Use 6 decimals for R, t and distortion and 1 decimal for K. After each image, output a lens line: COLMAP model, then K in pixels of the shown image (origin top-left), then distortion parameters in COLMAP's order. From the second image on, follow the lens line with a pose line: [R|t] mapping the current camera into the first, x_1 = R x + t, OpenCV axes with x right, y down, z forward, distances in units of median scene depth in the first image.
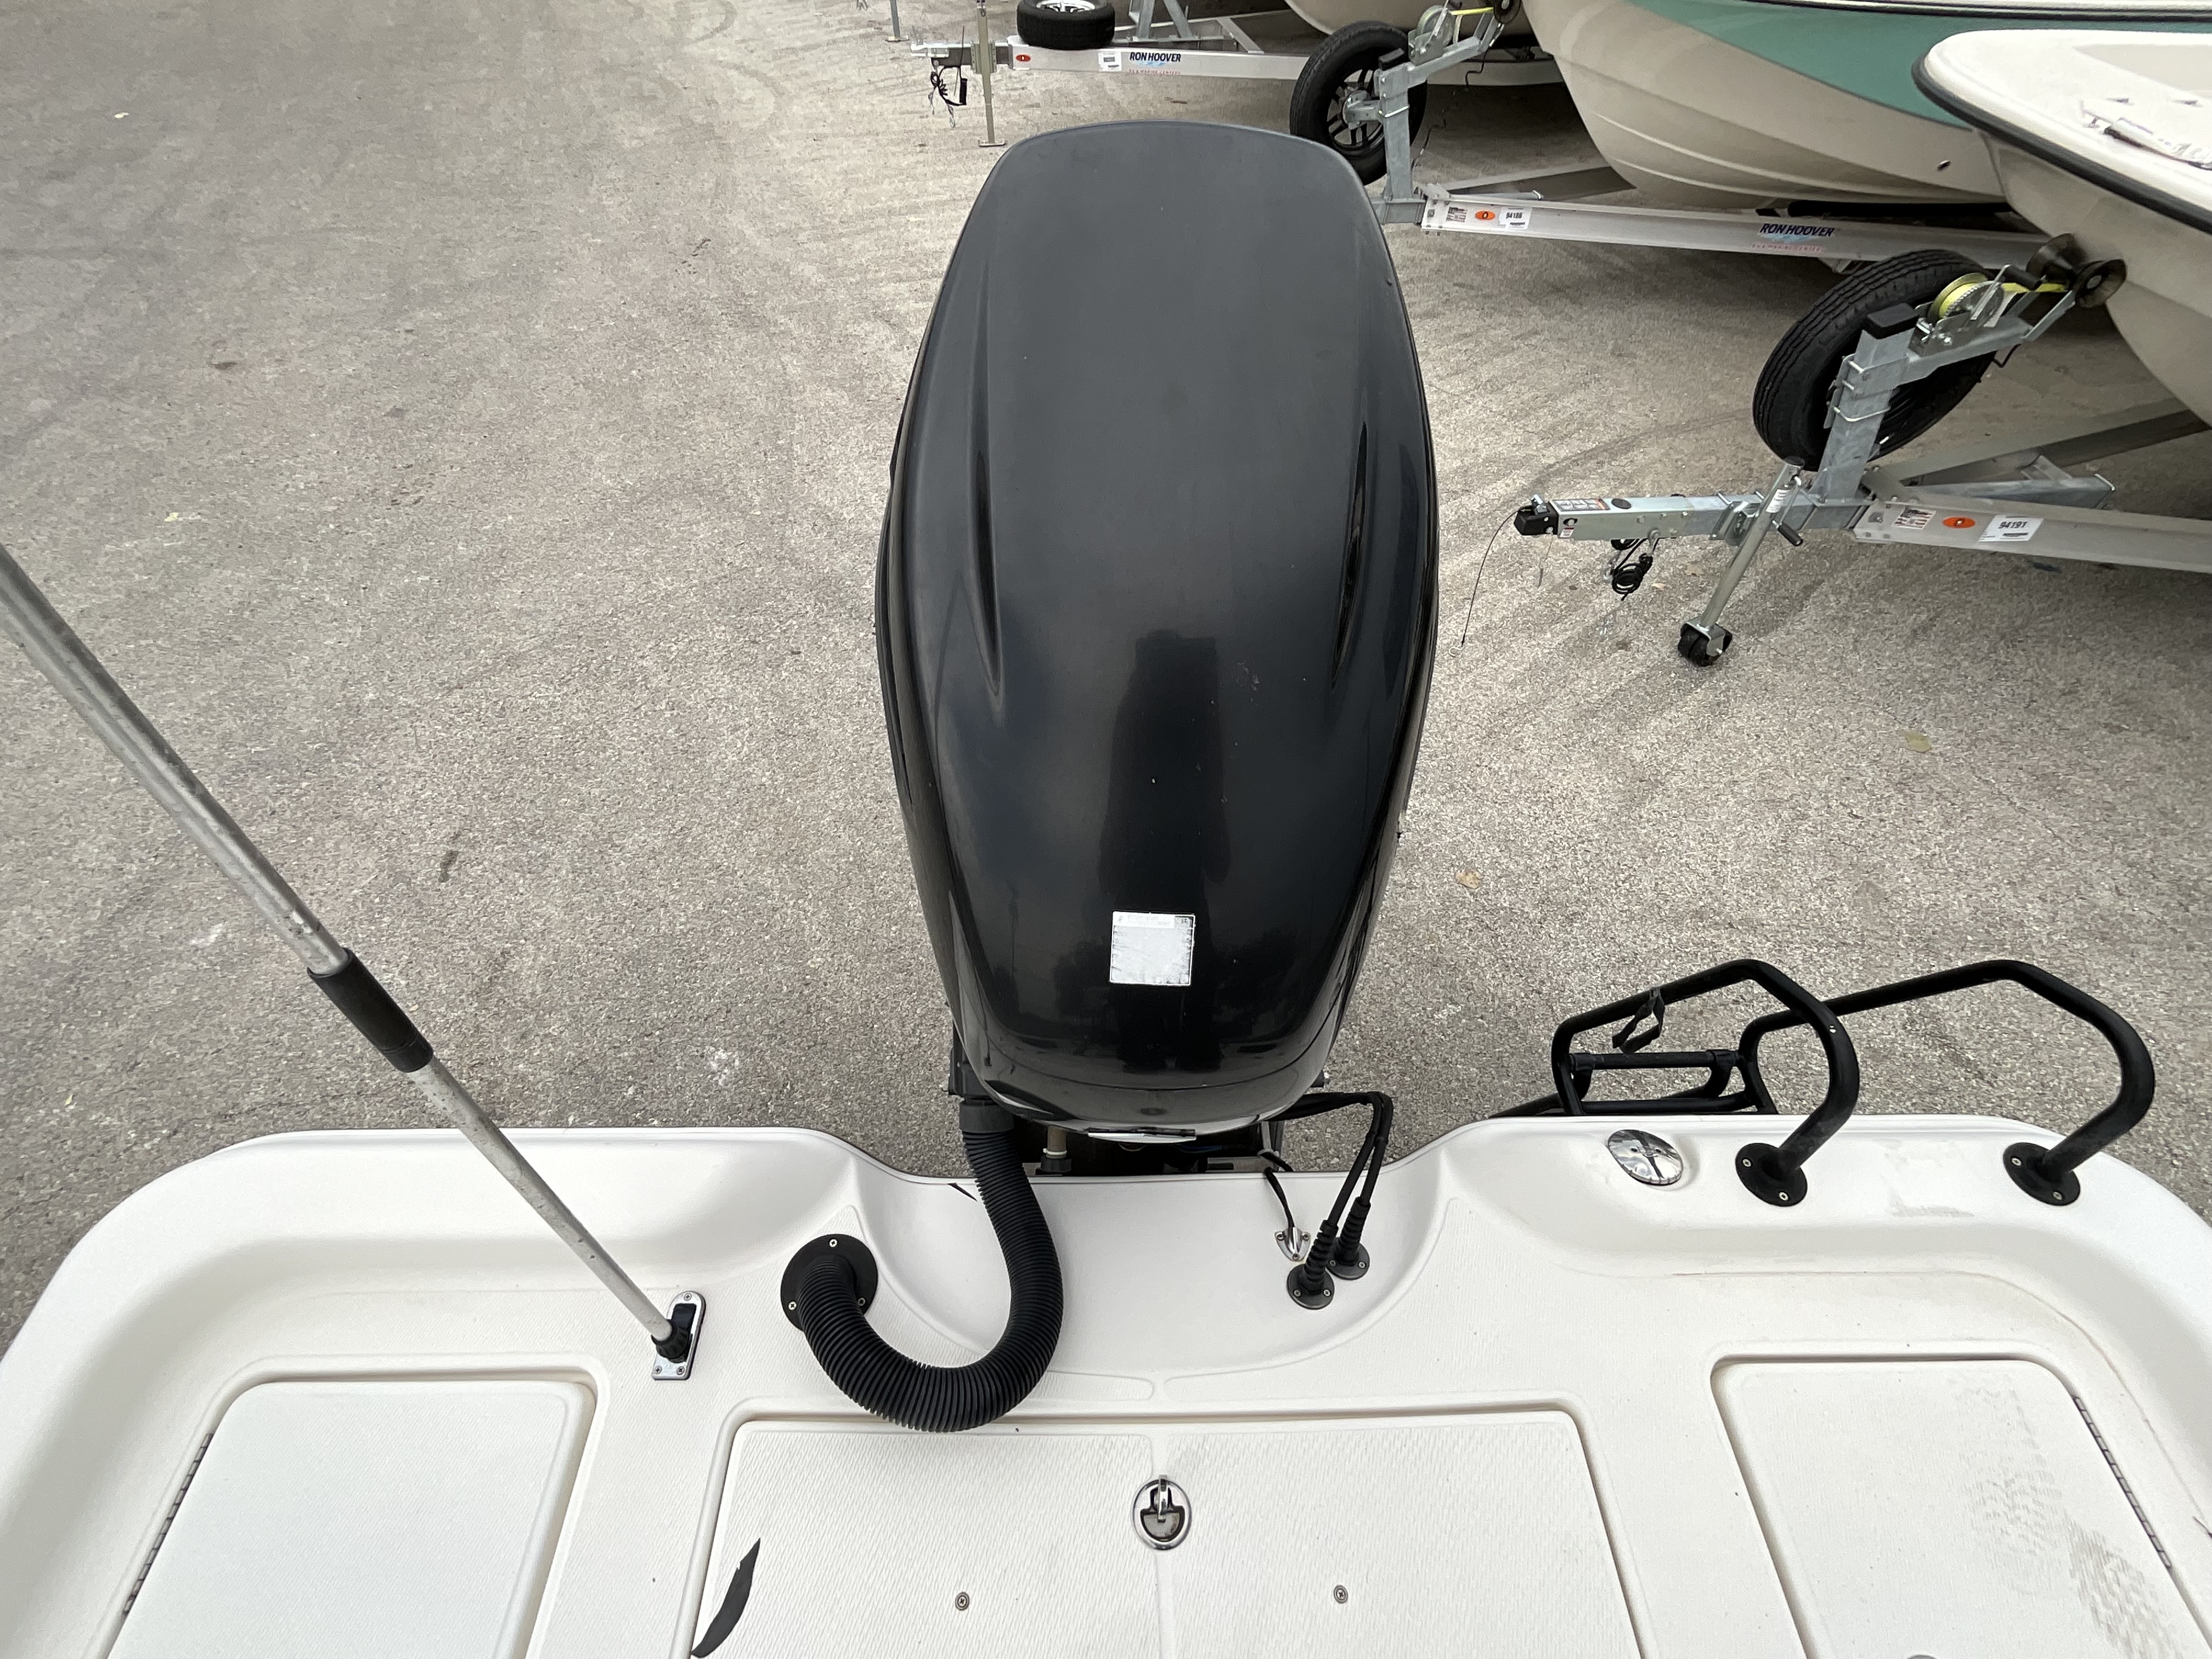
lens RADIAL K [[967.6, 0, 1105.7], [0, 967.6, 824.3], [0, 0, 1]] dist [0.008429, -0.004145]
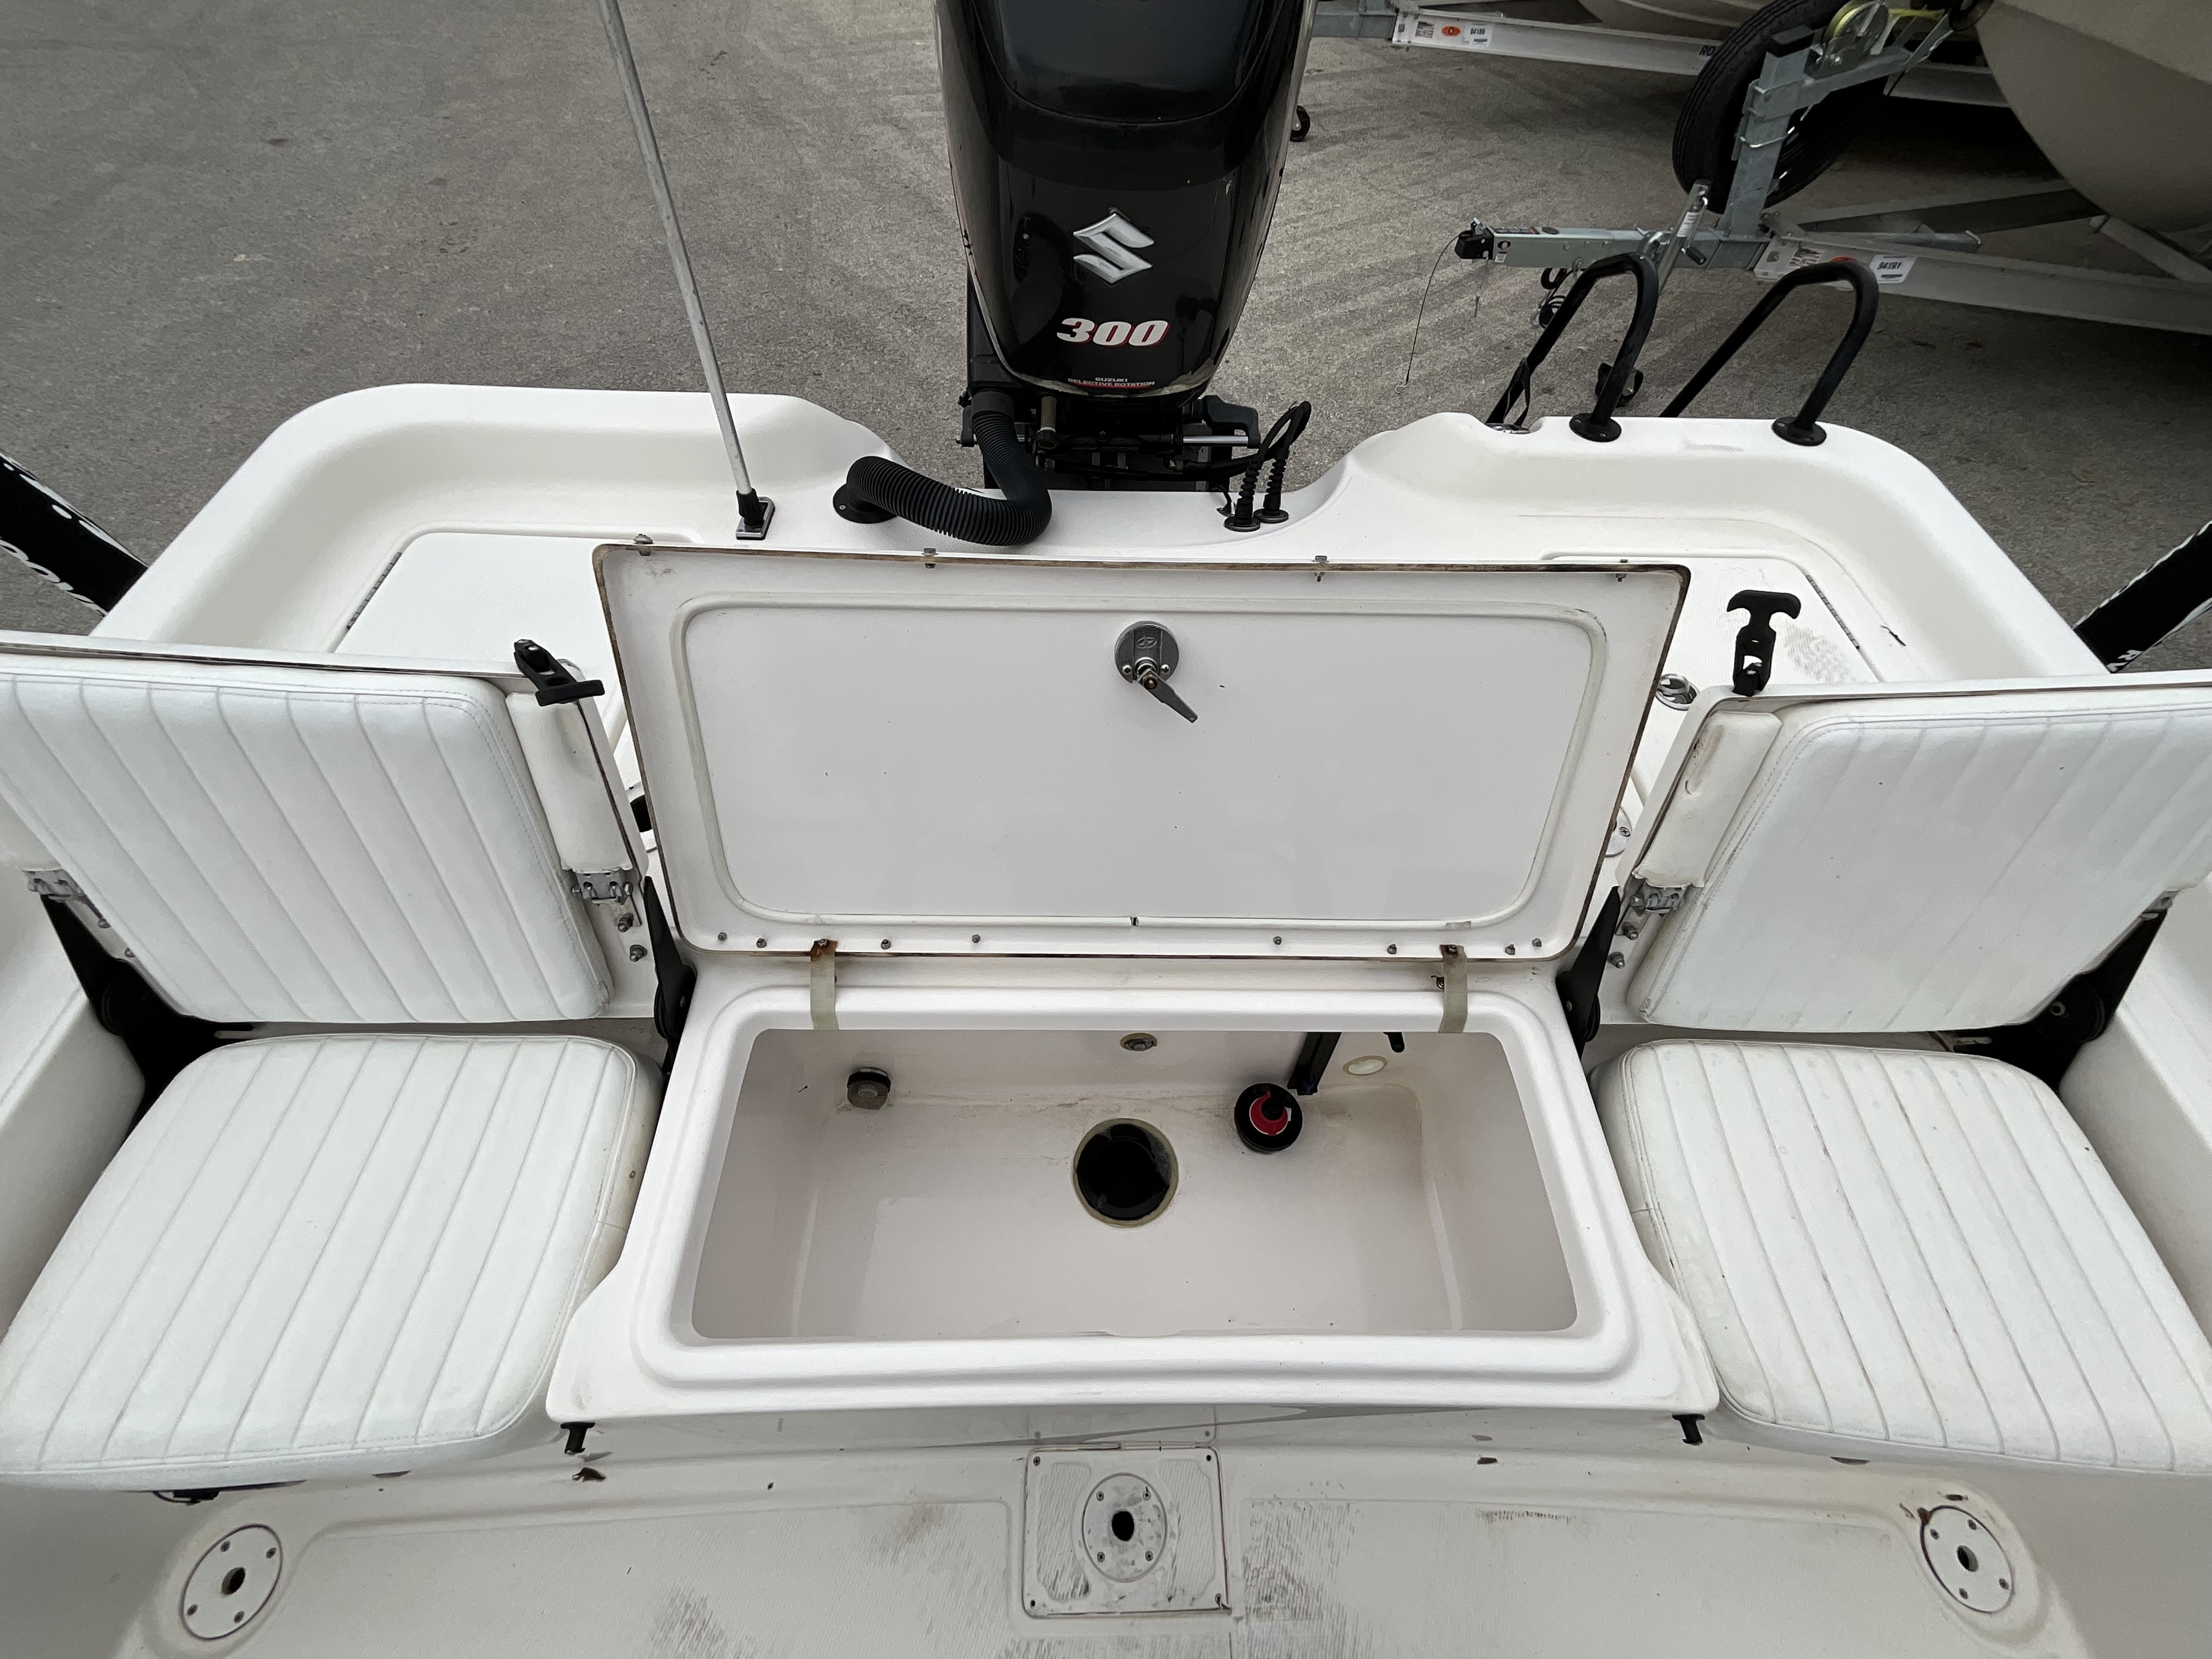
lens RADIAL K [[889.4, 0, 1106.2], [0, 889.4, 830.9], [0, 0, 1]] dist [0.008879, -0.004762]
pose [[0.999701, 0.016288, 0.018222, 0.004350], [-0.017609, 0.997038, 0.074869, 0.234825], [-0.016949, -0.075168, 0.997027, -0.064070]]
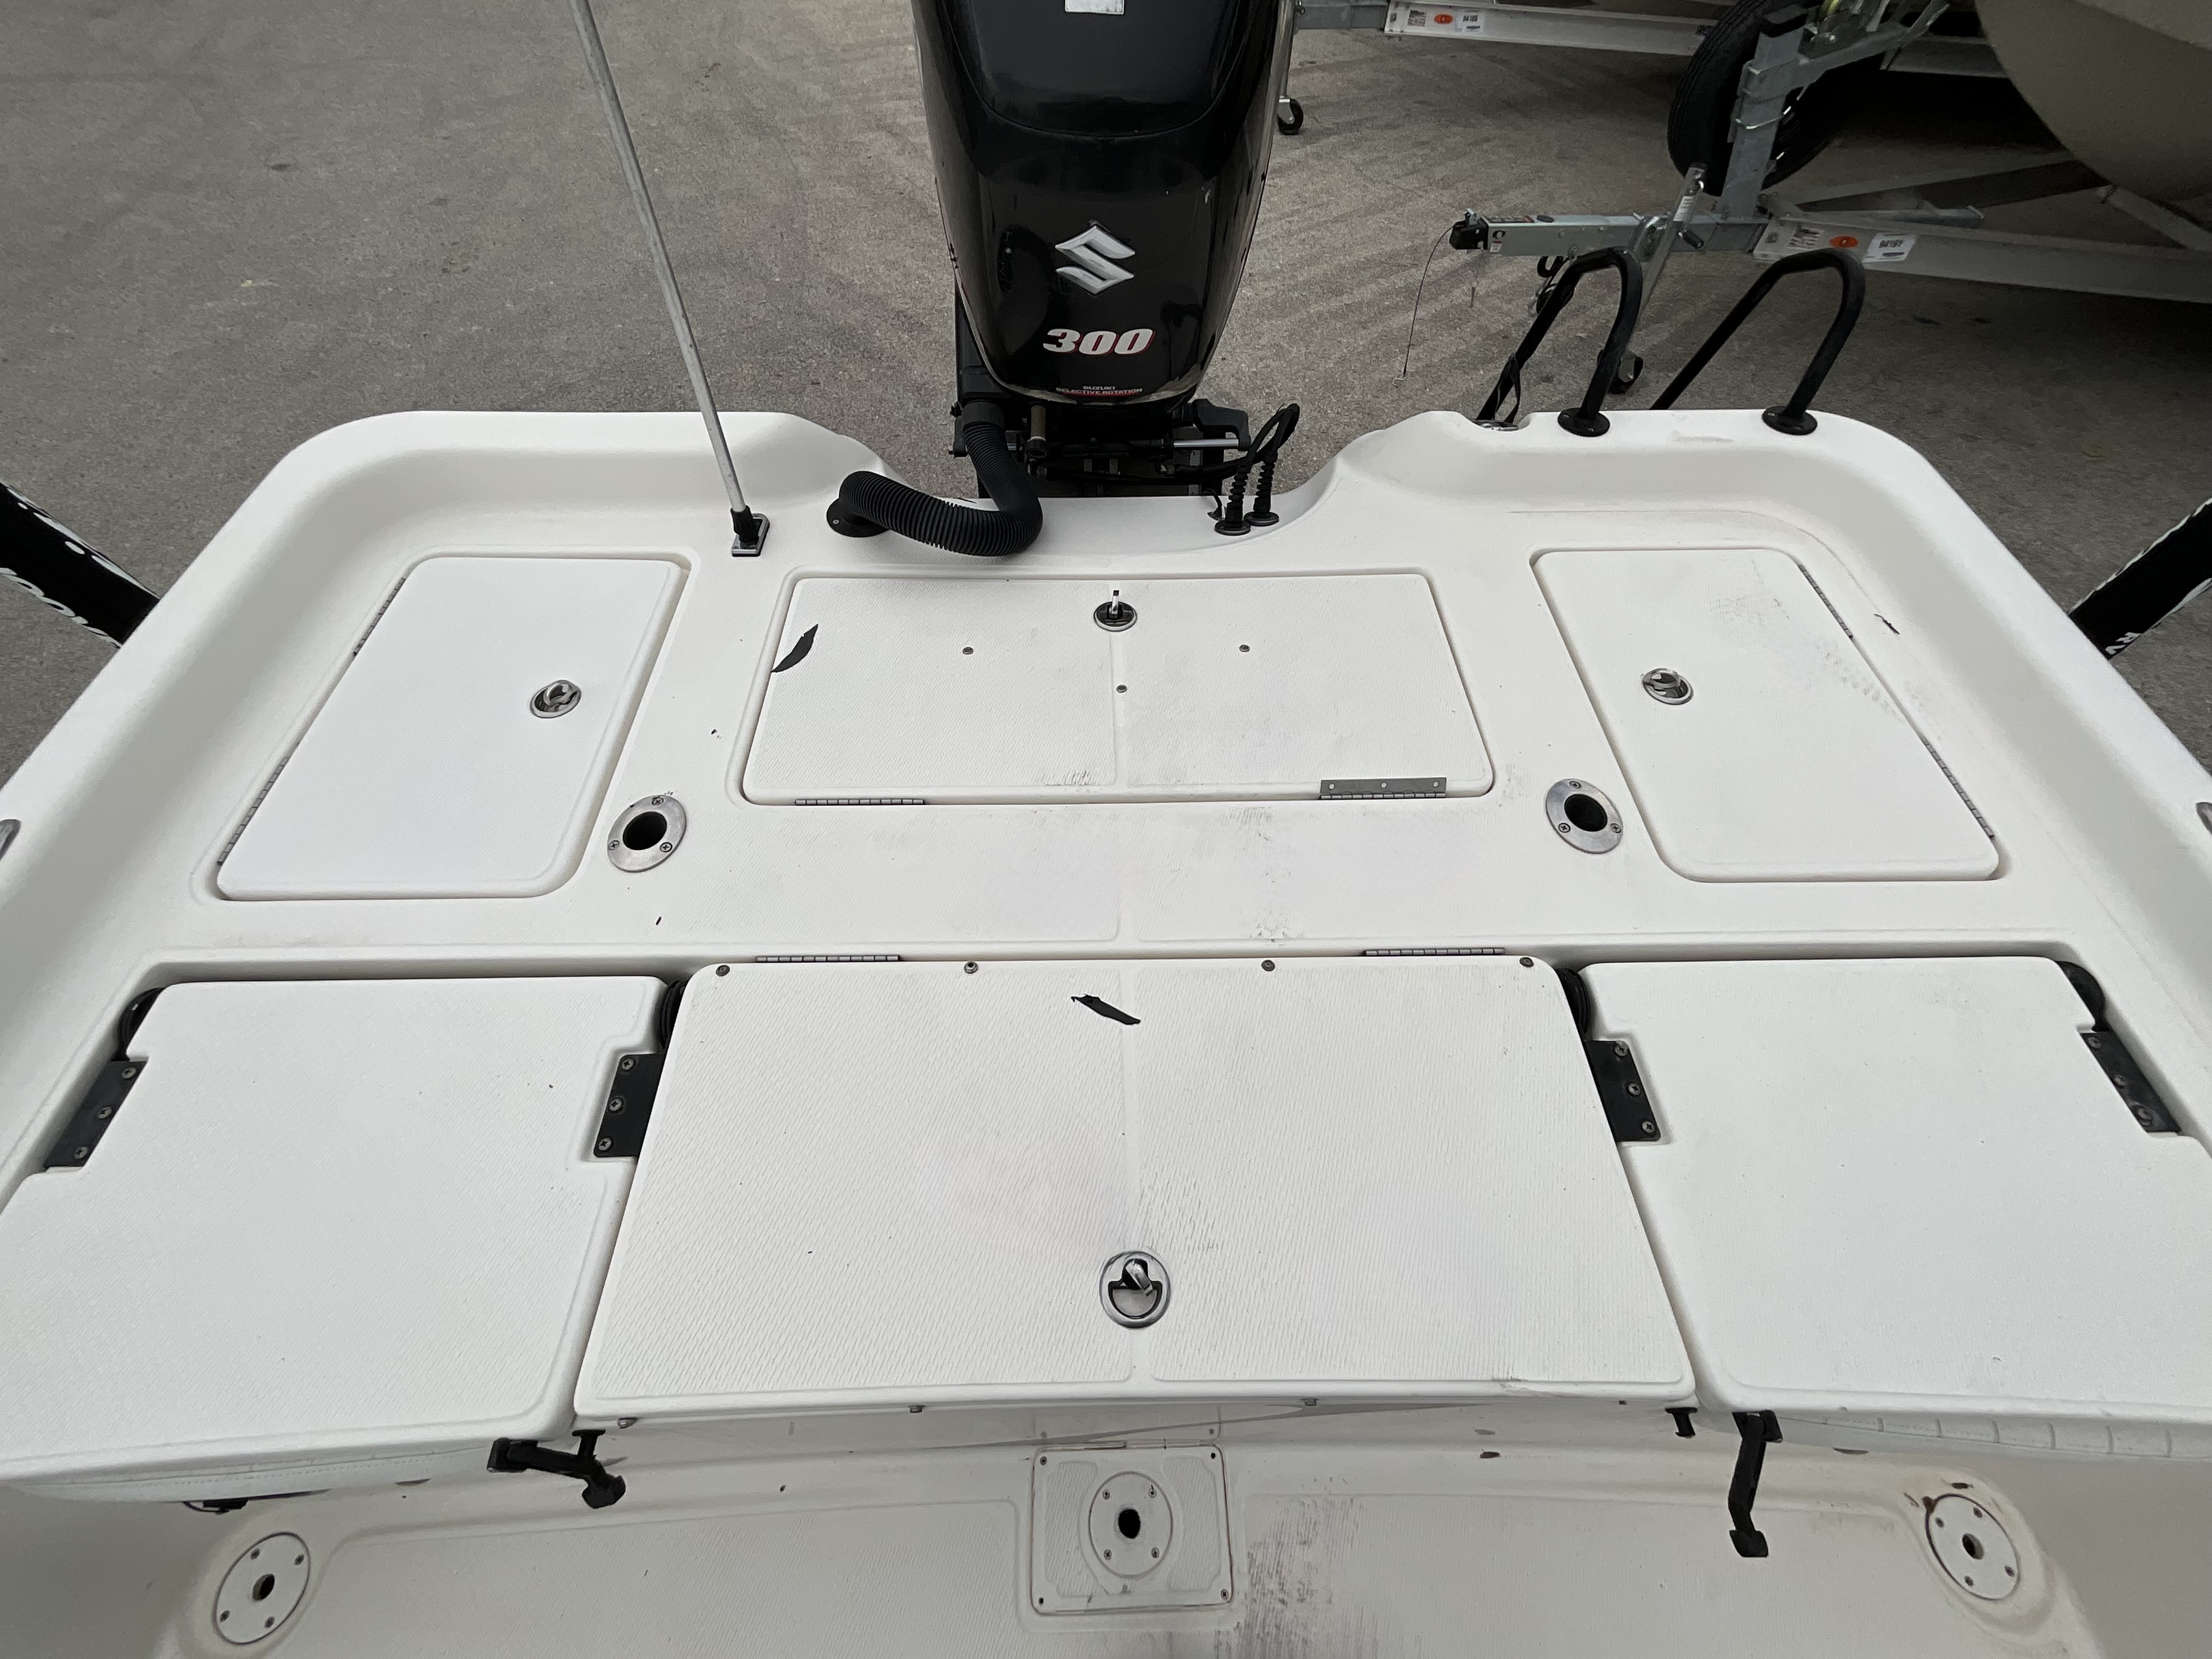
lens RADIAL K [[889.4, 0, 1106.9], [0, 889.4, 830.3], [0, 0, 1]] dist [0.008879, -0.004762]
pose [[0.999971, -0.005313, 0.005487, 0.009893], [0.004871, 0.996973, 0.077590, 0.231585], [-0.005883, -0.077561, 0.996970, -0.066920]]
